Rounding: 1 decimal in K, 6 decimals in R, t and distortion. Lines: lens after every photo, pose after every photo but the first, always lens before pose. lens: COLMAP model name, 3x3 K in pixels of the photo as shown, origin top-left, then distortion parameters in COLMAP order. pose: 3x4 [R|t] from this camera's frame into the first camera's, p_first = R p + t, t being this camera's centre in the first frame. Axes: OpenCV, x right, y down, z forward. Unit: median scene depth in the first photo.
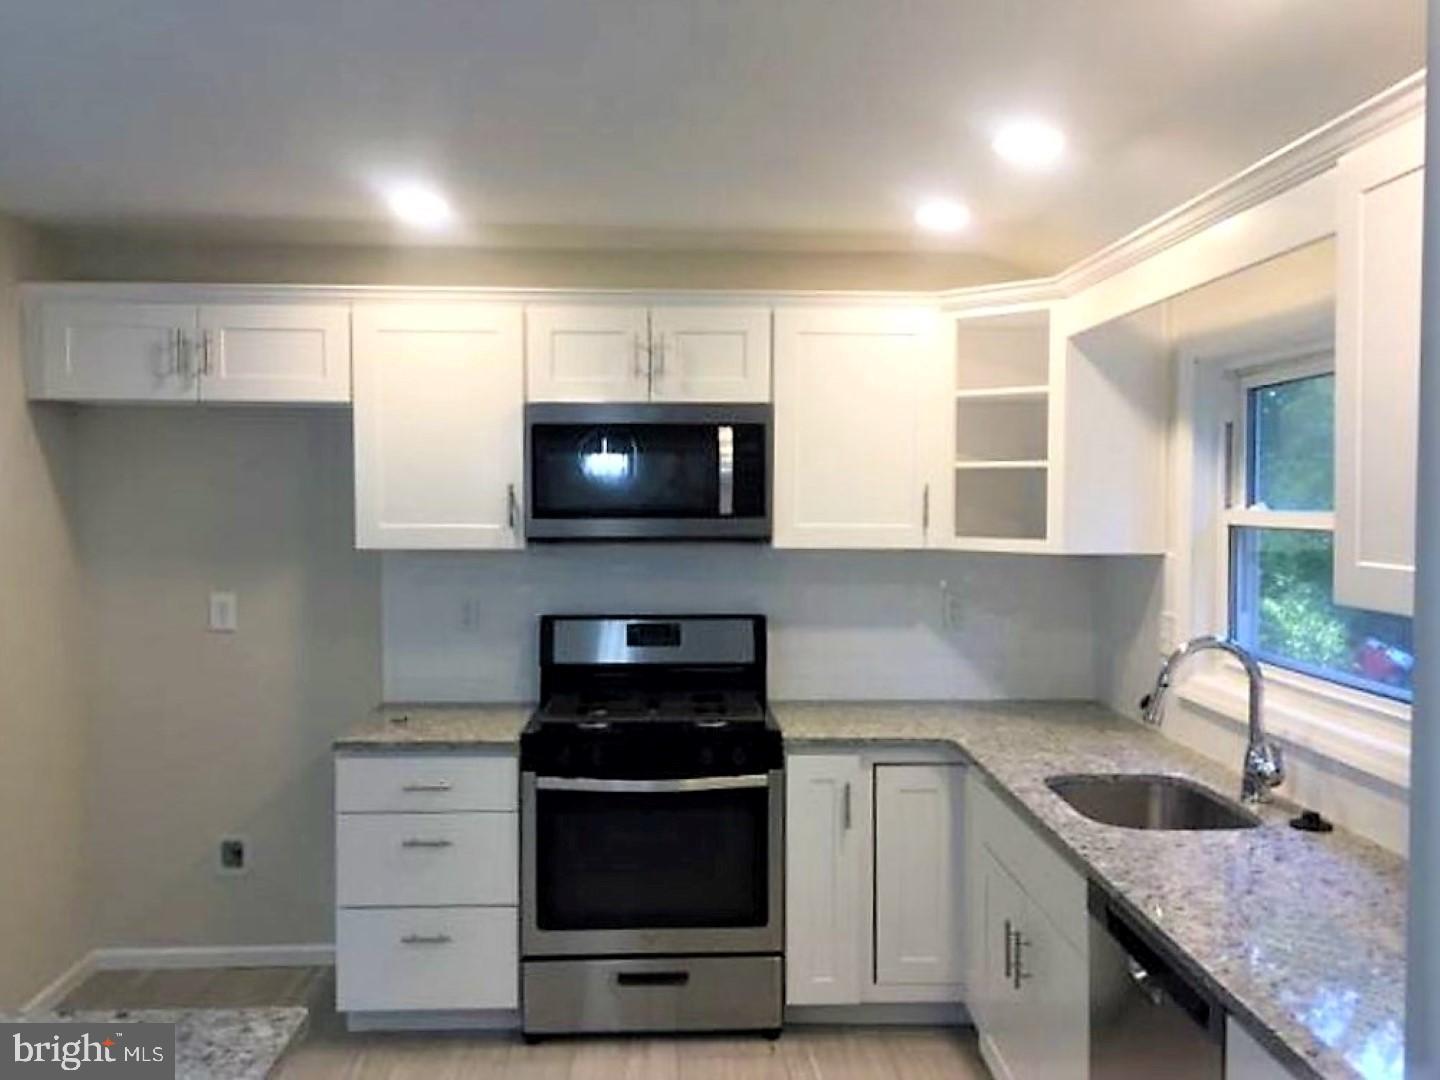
lens RADIAL K [[1233.6, 0, 716.2], [0, 1233.6, 545.5], [0, 0, 1]] dist [0.096283, -0.137938]
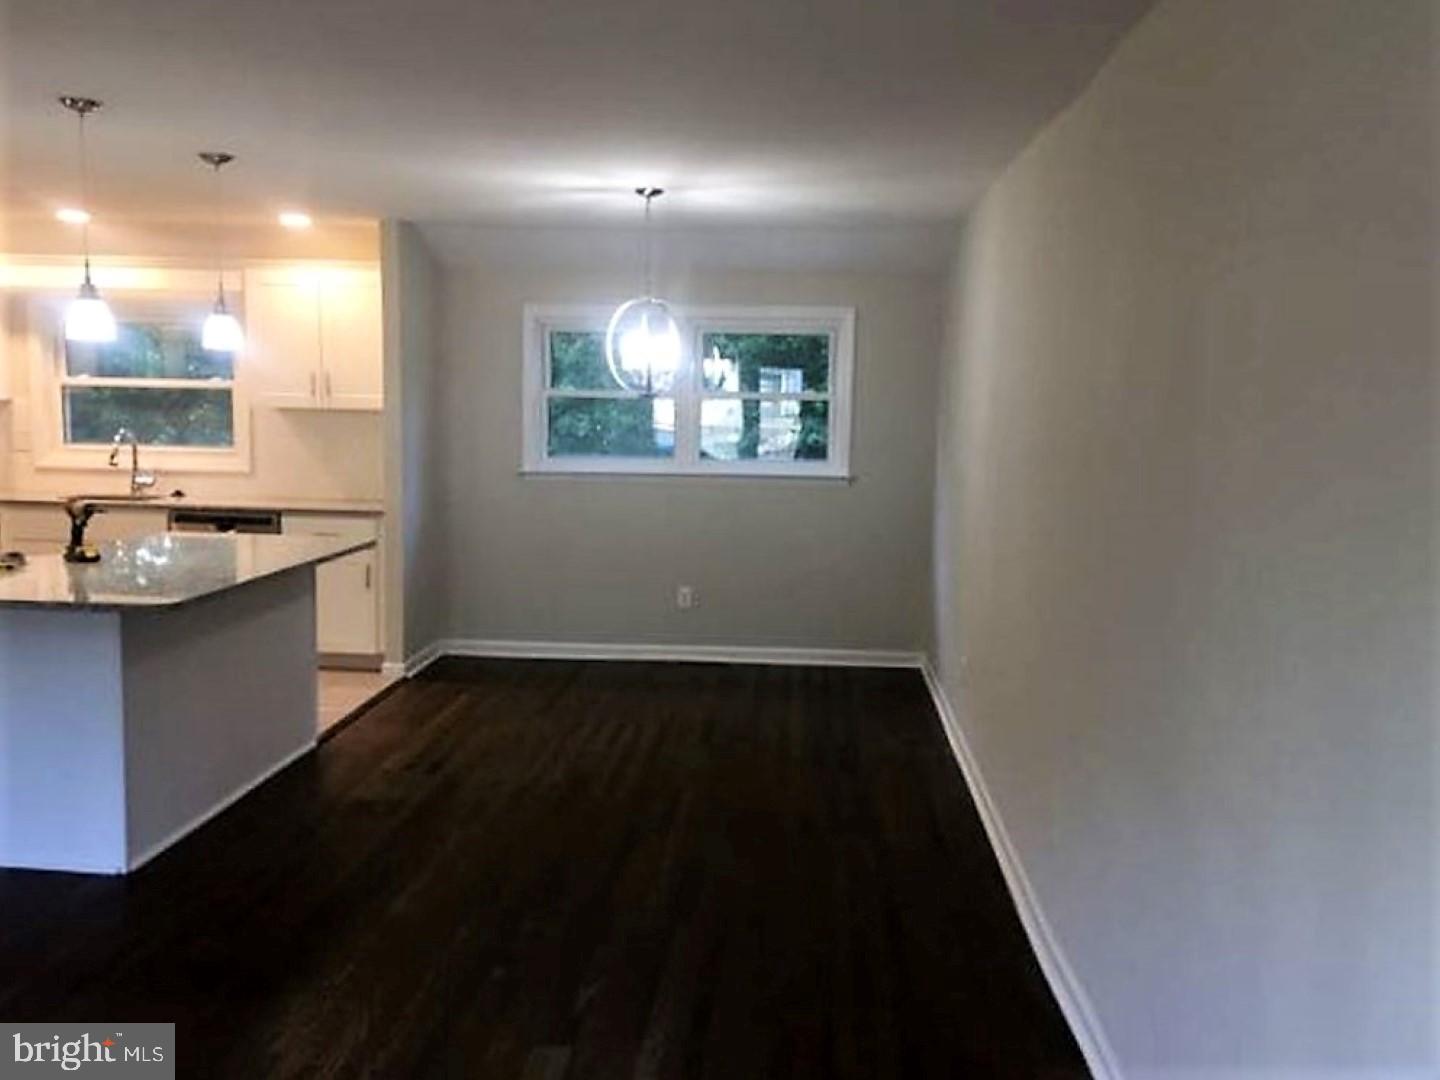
lens RADIAL K [[1233.6, 0, 716.2], [0, 1233.6, 545.5], [0, 0, 1]] dist [0.096283, -0.137938]
pose [[0.088554, -0.113698, 0.989561, -1.480991], [0.023212, 0.993430, 0.112065, 0.037433], [-0.995801, 0.013046, 0.090611, -0.292453]]
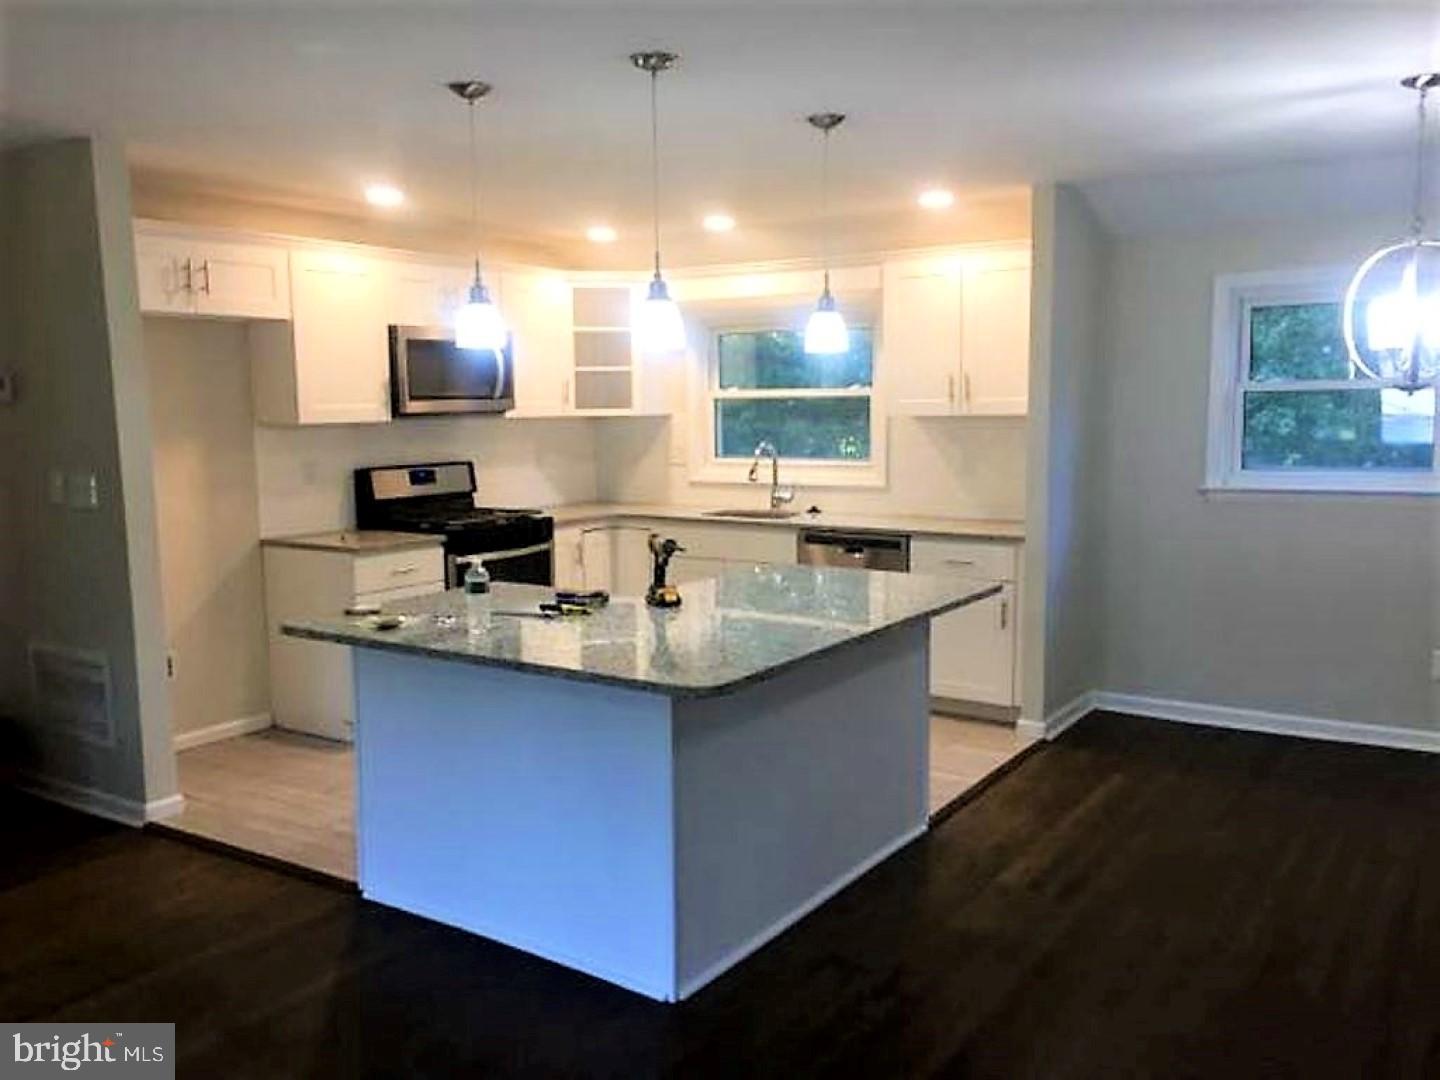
lens RADIAL K [[1233.6, 0, 716.2], [0, 1233.6, 545.5], [0, 0, 1]] dist [0.096283, -0.137938]
pose [[0.577366, -0.105104, 0.809692, -1.181048], [0.046997, 0.994314, 0.095557, 0.027935], [-0.815132, -0.017119, 0.579023, -0.217777]]
